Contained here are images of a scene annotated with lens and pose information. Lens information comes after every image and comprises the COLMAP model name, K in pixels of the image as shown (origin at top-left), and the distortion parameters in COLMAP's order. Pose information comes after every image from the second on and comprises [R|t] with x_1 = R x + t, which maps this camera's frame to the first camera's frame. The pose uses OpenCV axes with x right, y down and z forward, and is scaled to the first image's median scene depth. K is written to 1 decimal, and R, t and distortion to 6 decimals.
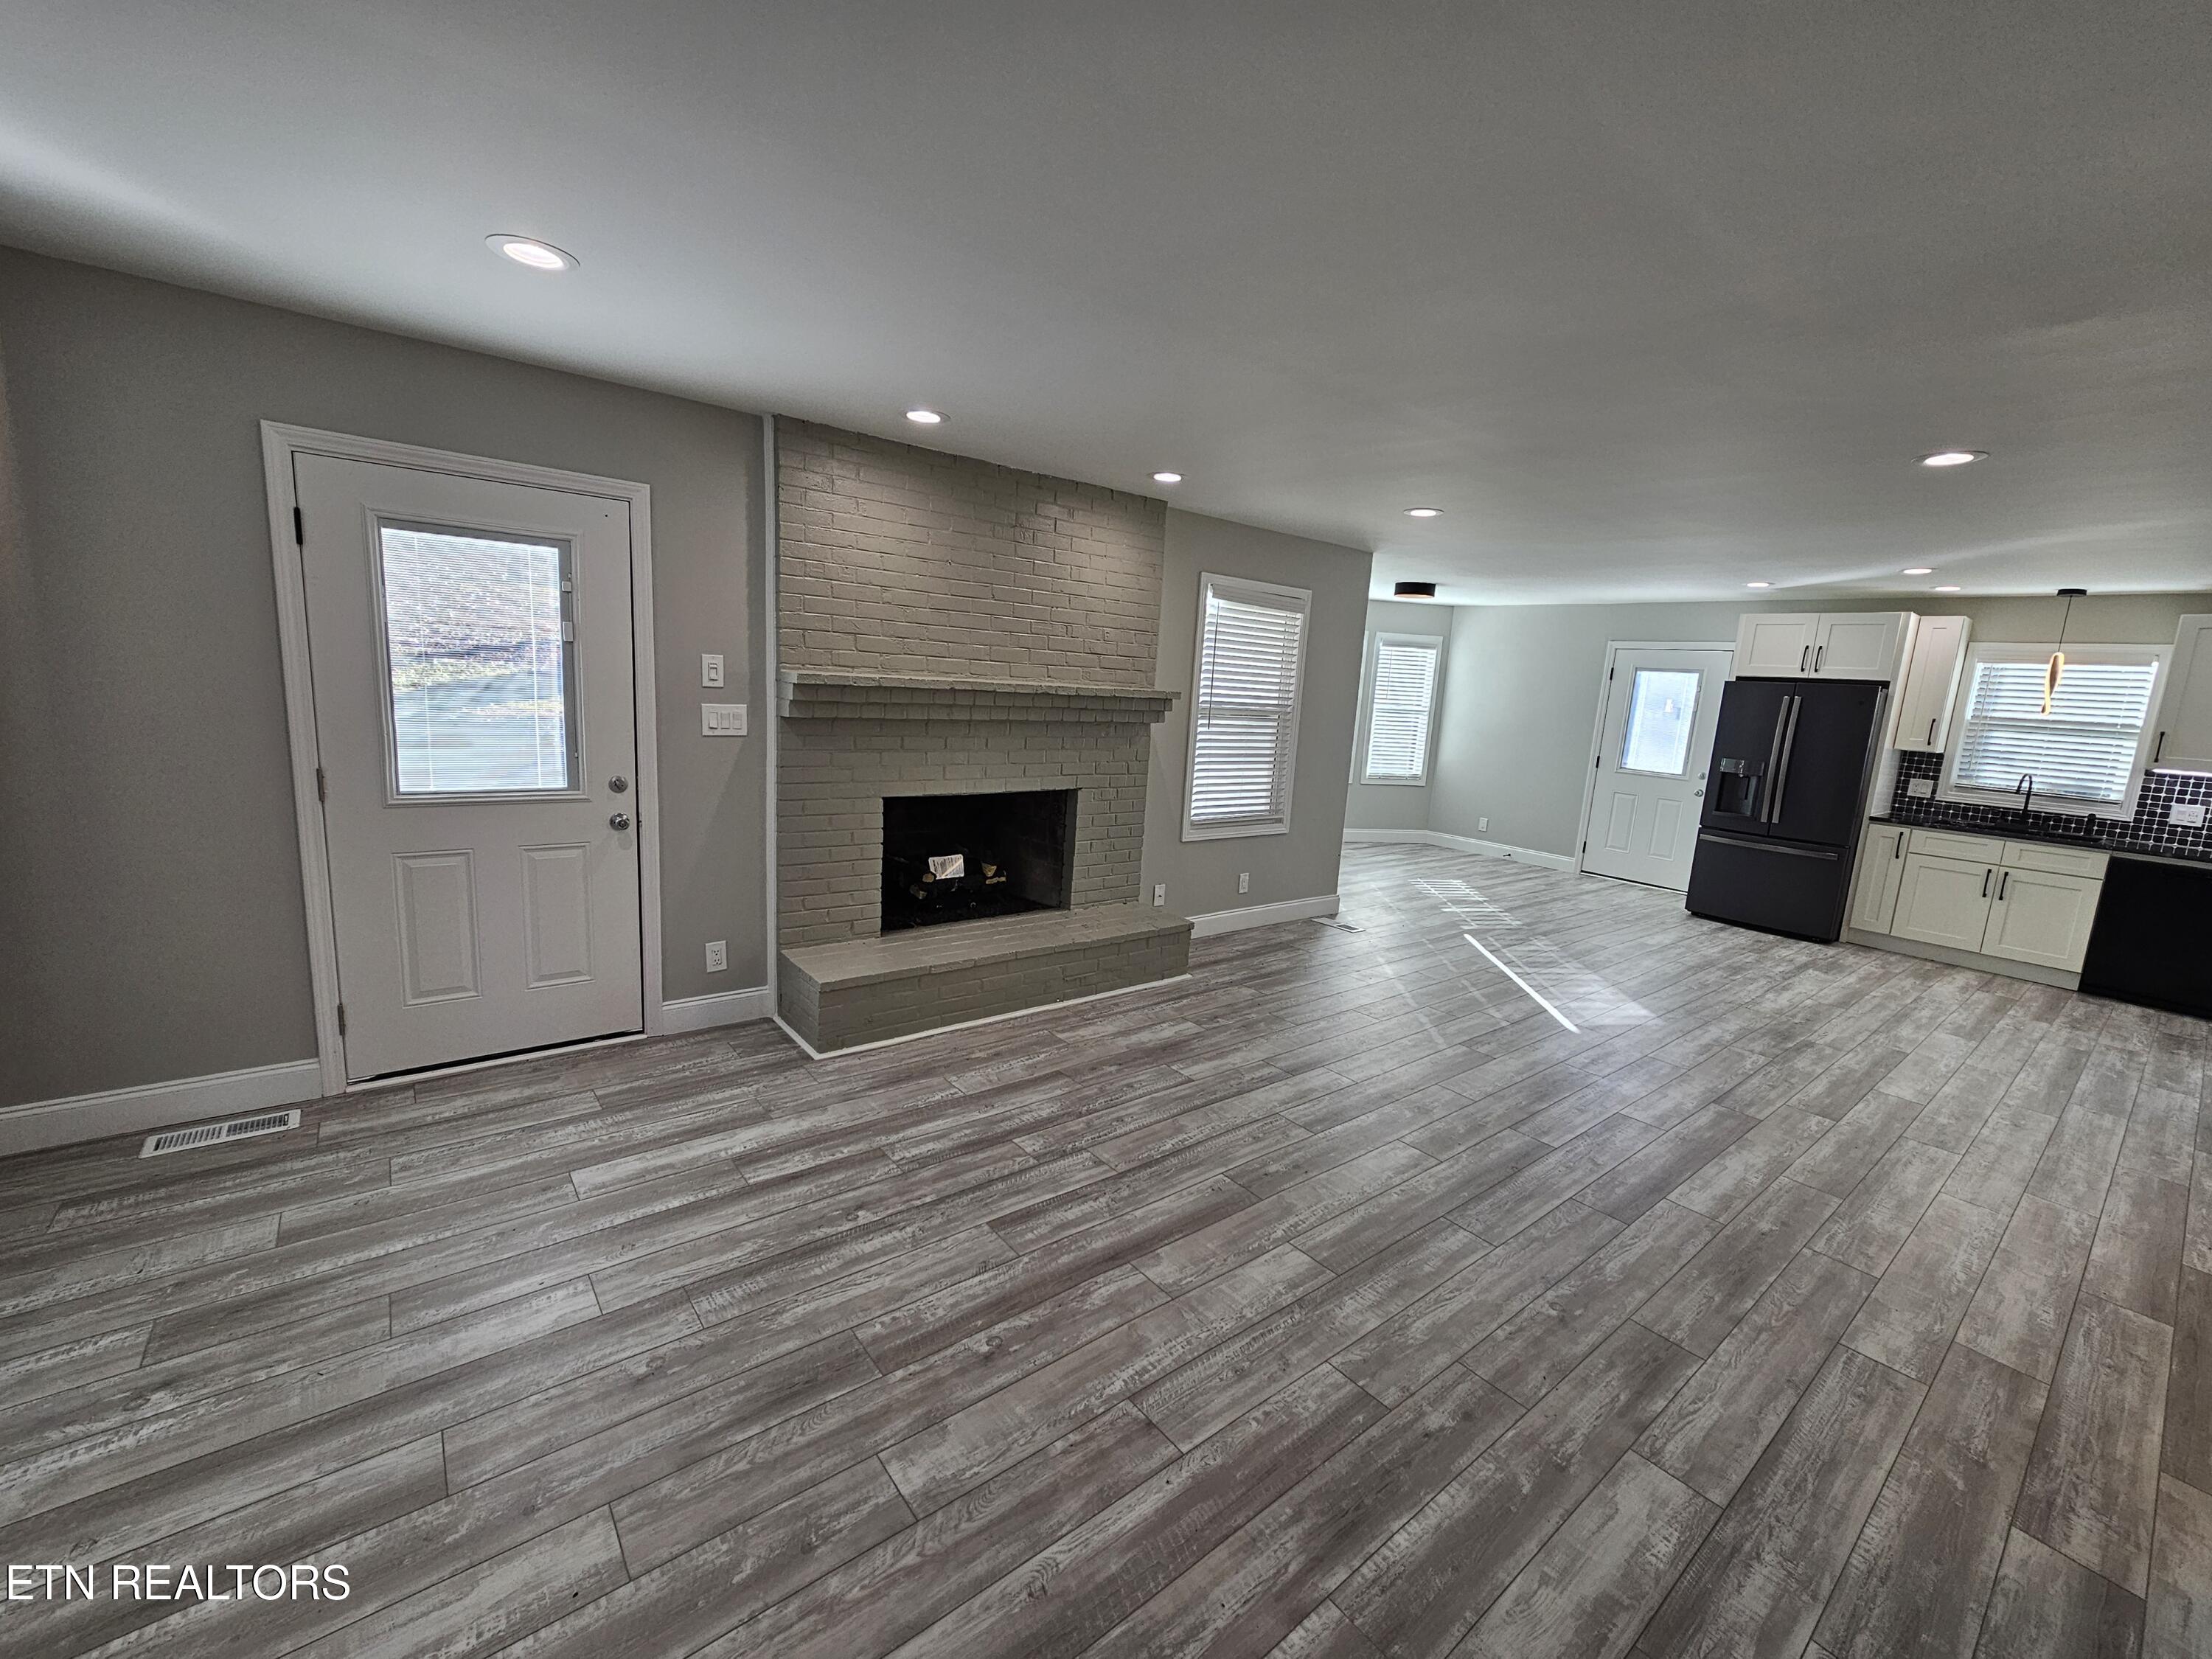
lens RADIAL K [[910.8, 0, 1098.3], [0, 910.8, 835.2], [0, 0, 1]] dist [-0.002673, 0.001196]
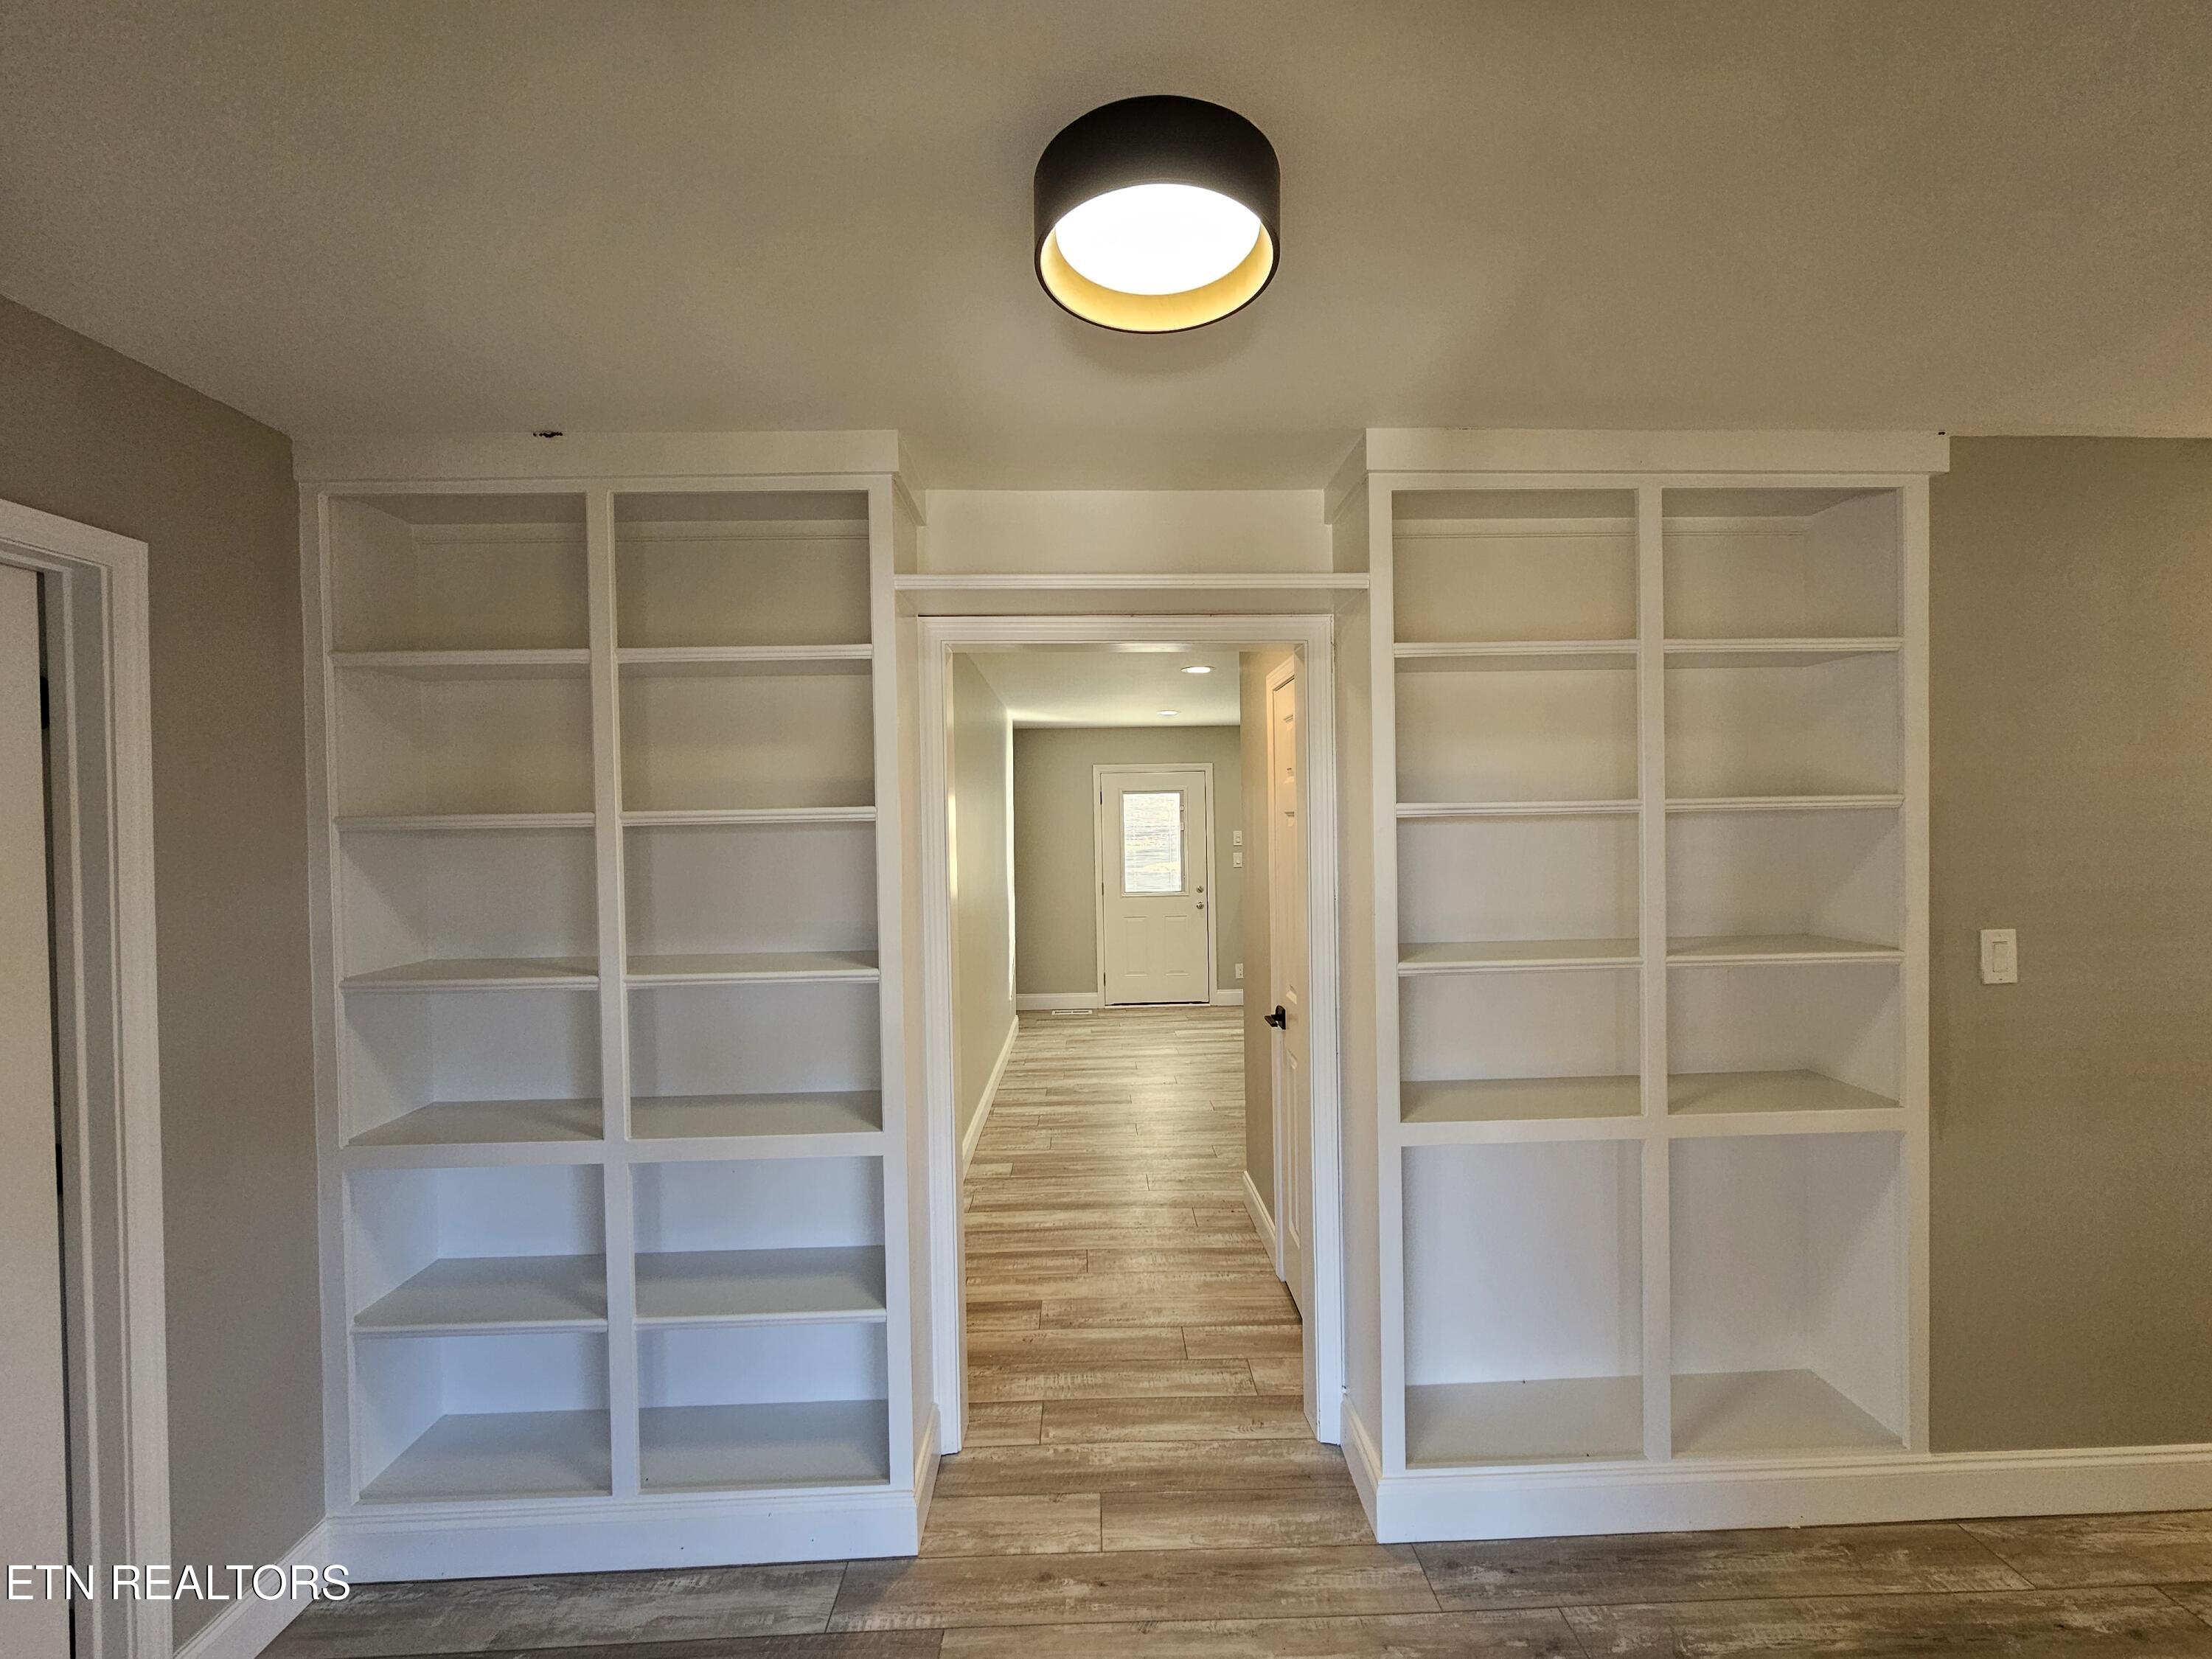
lens RADIAL K [[910.8, 0, 1107.6], [0, 910.8, 830.1], [0, 0, 1]] dist [-0.002673, 0.001196]
pose [[0.797735, -0.071520, -0.598751, 0.725068], [-0.034685, 0.985855, -0.163971, 0.195505], [0.602009, 0.151573, 0.783971, -1.041663]]
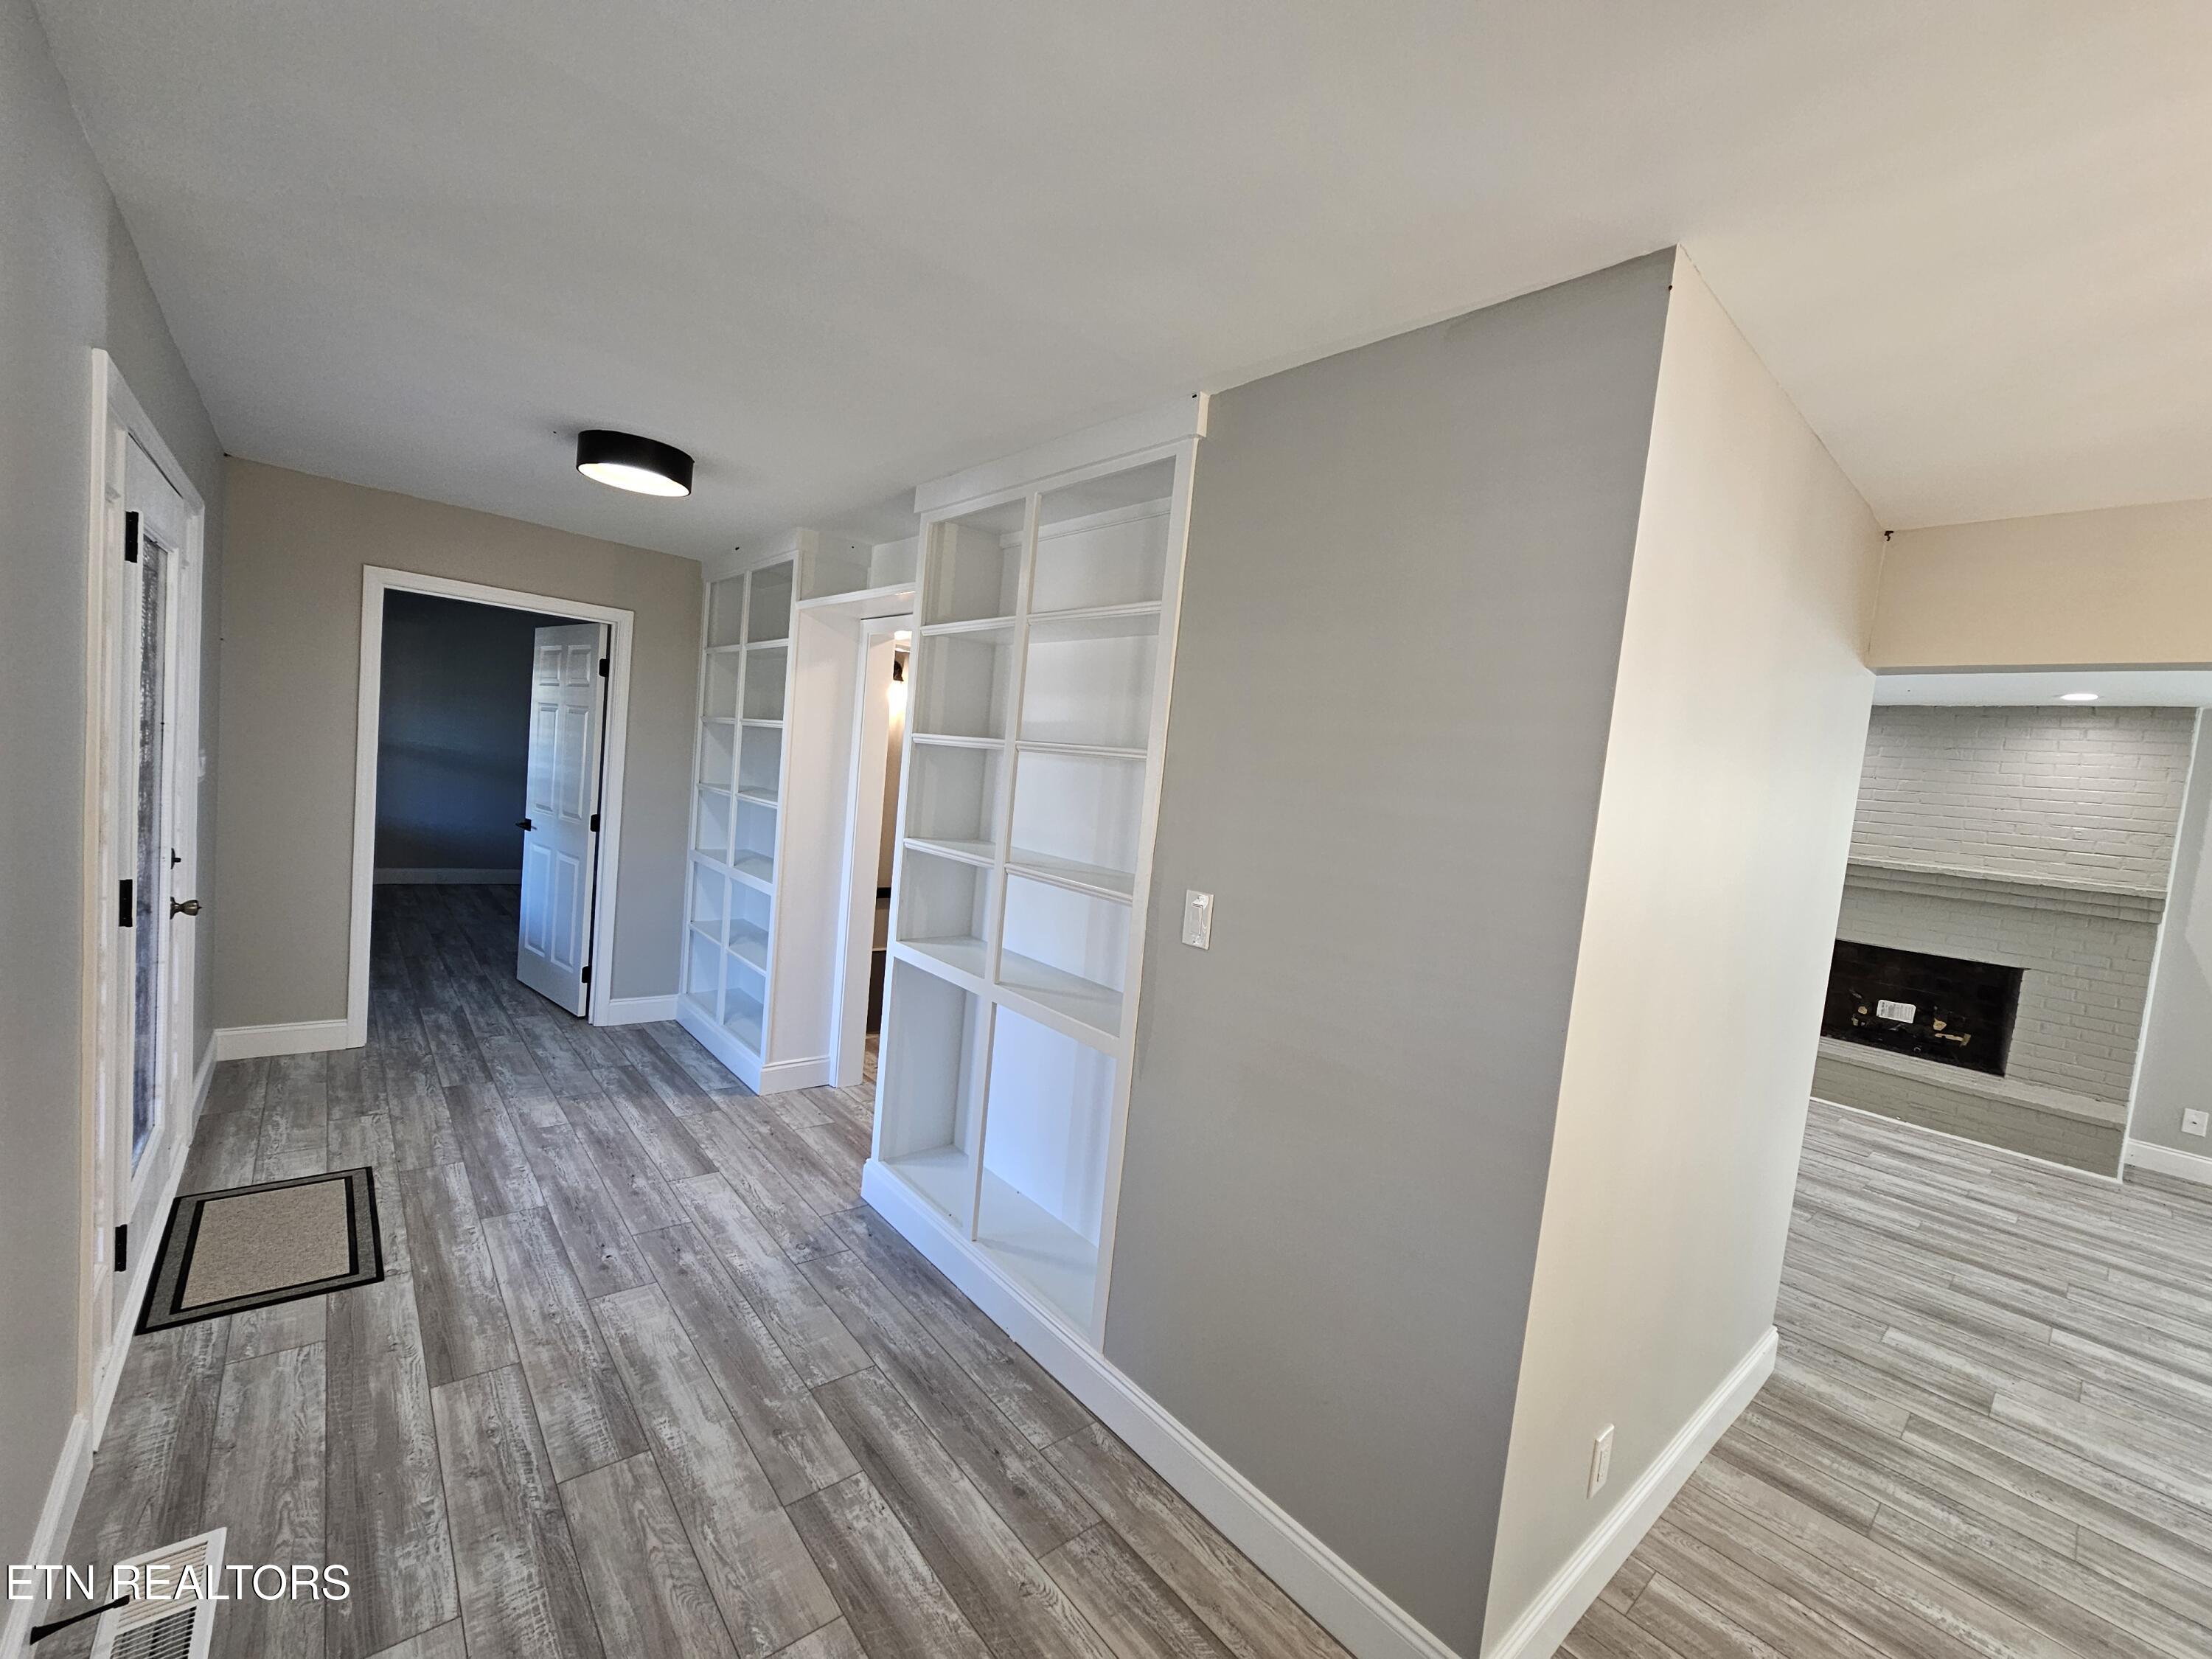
lens RADIAL K [[910.8, 0, 1102.7], [0, 910.8, 821.7], [0, 0, 1]] dist [-0.002673, 0.001196]
pose [[0.041032, 0.000917, -0.999157, 1.479870], [-0.261164, 0.965244, -0.009839, 0.114958], [0.964422, 0.261348, 0.039846, -0.245019]]
